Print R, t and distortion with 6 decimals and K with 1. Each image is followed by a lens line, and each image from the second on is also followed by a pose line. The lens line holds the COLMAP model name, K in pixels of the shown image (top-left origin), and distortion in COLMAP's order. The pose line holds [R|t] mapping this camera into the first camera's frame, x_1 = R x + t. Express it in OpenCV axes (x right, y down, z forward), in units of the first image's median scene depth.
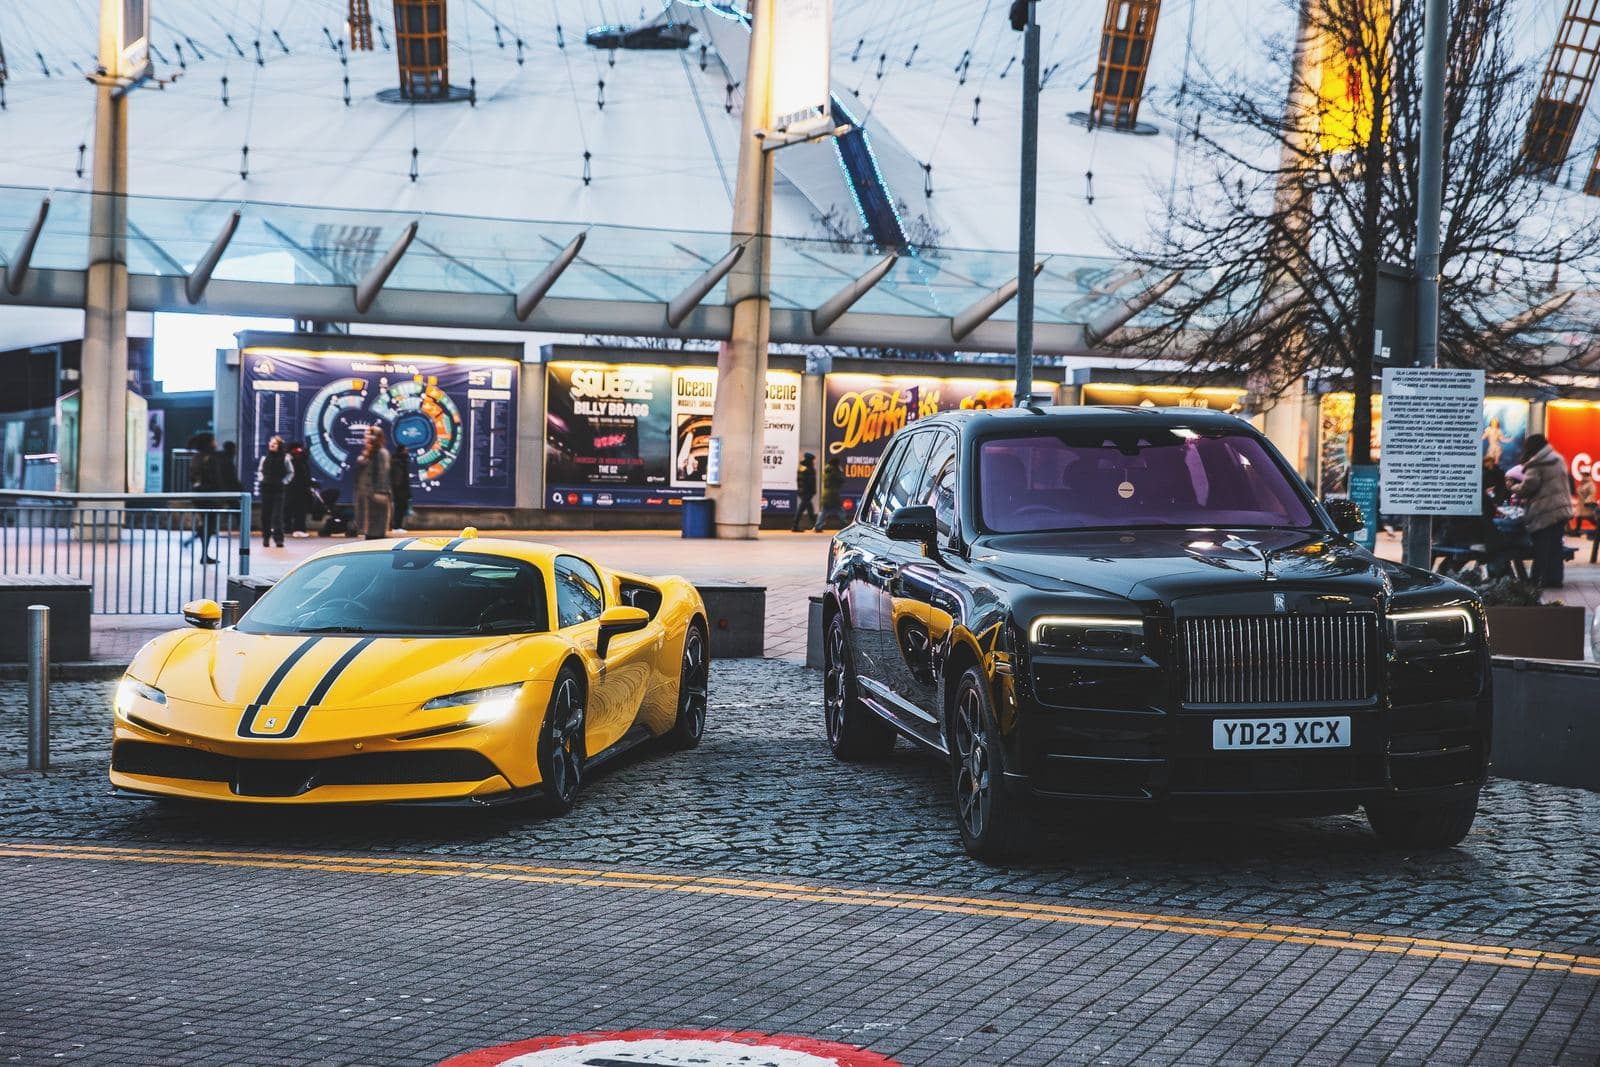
lens RADIAL K [[2984.4, 0, 793.4], [0, 2984.4, 541.9], [0, 0, 1]] dist [0.300032, 0.000000]
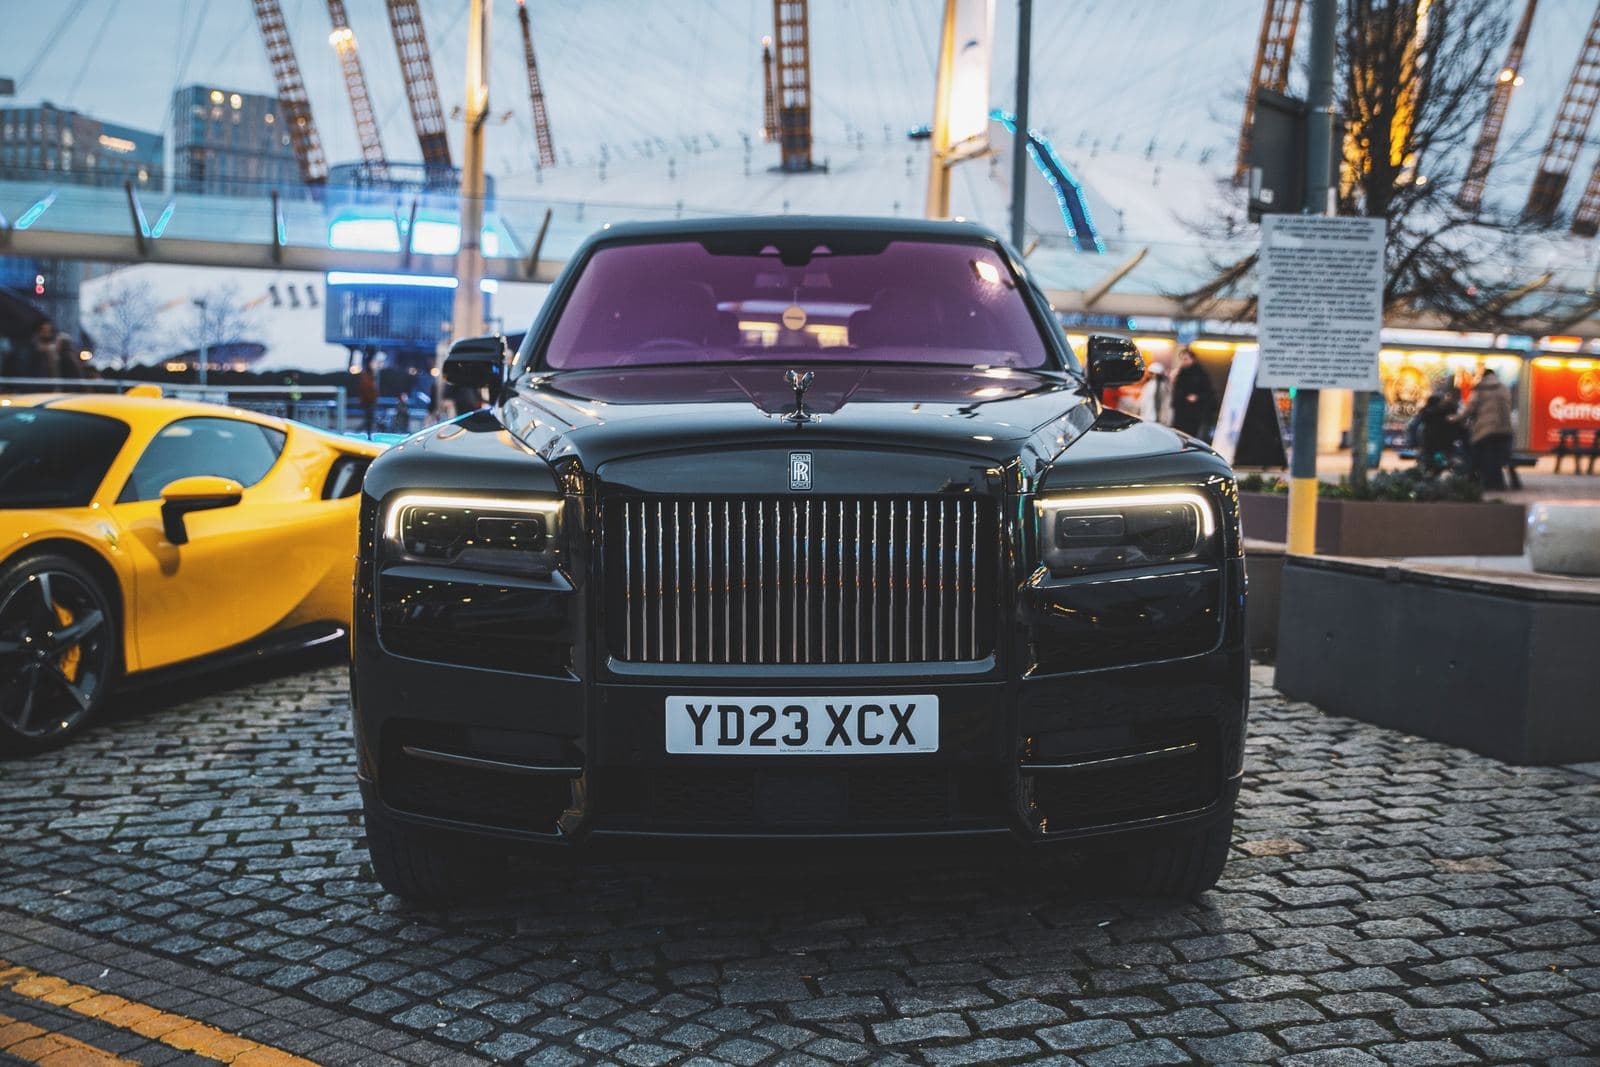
lens RADIAL K [[1798.0, 0, 799.9], [0, 1798.0, 495.4], [0, 0, 1]] dist [0.023012, 0.000000]
pose [[0.988740, 0.018172, -0.148536, 0.143192], [-0.015264, 0.999669, 0.020696, 0.012312], [0.148863, -0.018196, 0.988690, 0.481224]]
